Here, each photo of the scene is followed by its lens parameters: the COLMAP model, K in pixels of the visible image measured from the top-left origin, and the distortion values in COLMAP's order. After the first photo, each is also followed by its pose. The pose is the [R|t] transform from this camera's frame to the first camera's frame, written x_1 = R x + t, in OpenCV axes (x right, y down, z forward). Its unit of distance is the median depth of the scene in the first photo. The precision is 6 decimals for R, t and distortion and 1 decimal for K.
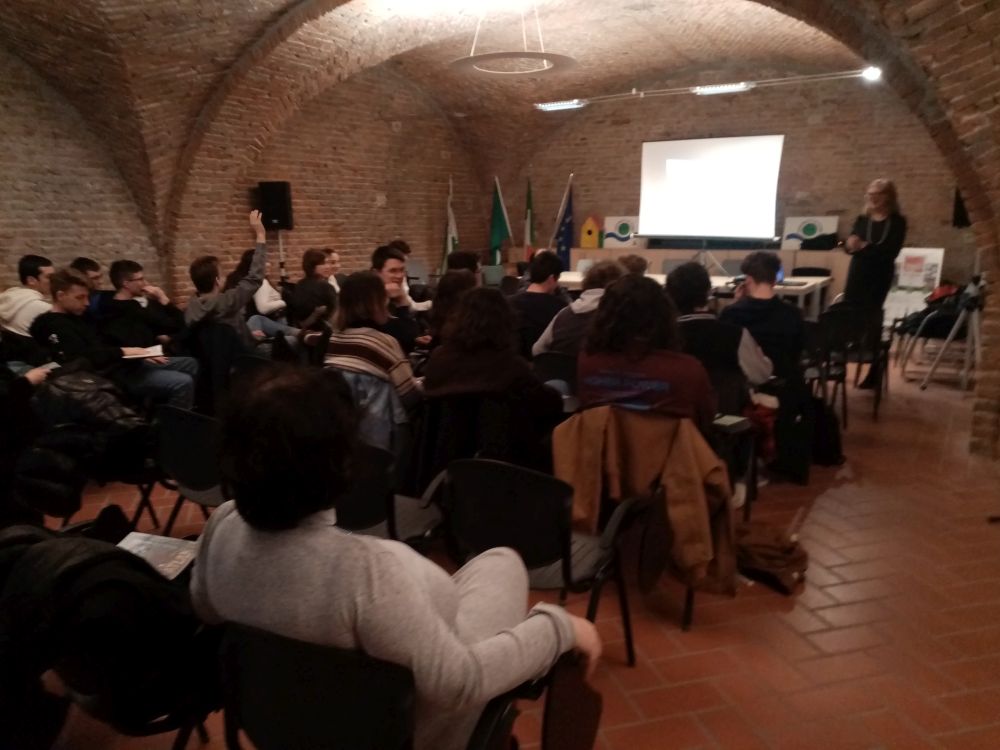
lens RADIAL K [[806.0, 0, 503.5], [0, 806.0, 384.1], [0, 0, 1]] dist [0.034431, -0.034914]
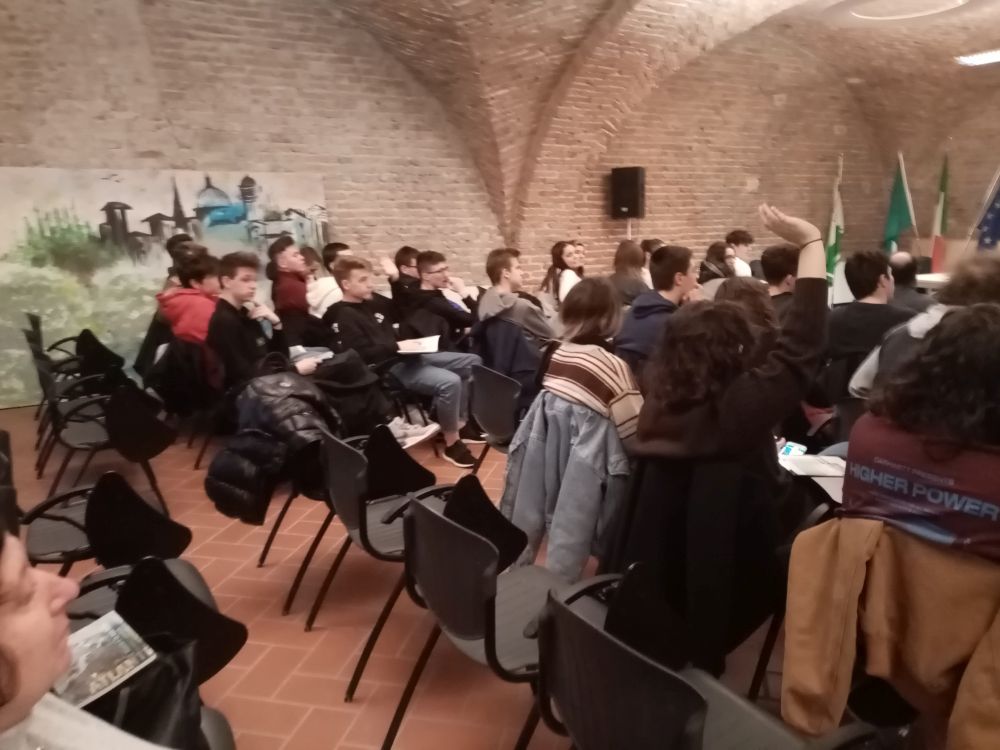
lens RADIAL K [[806.0, 0, 502.9], [0, 806.0, 382.1], [0, 0, 1]] dist [0.034431, -0.034914]
pose [[0.884885, 0.094052, -0.456216, 0.048645], [-0.088554, 0.995509, 0.033471, -0.022698], [0.457315, 0.010782, 0.889239, 0.116034]]
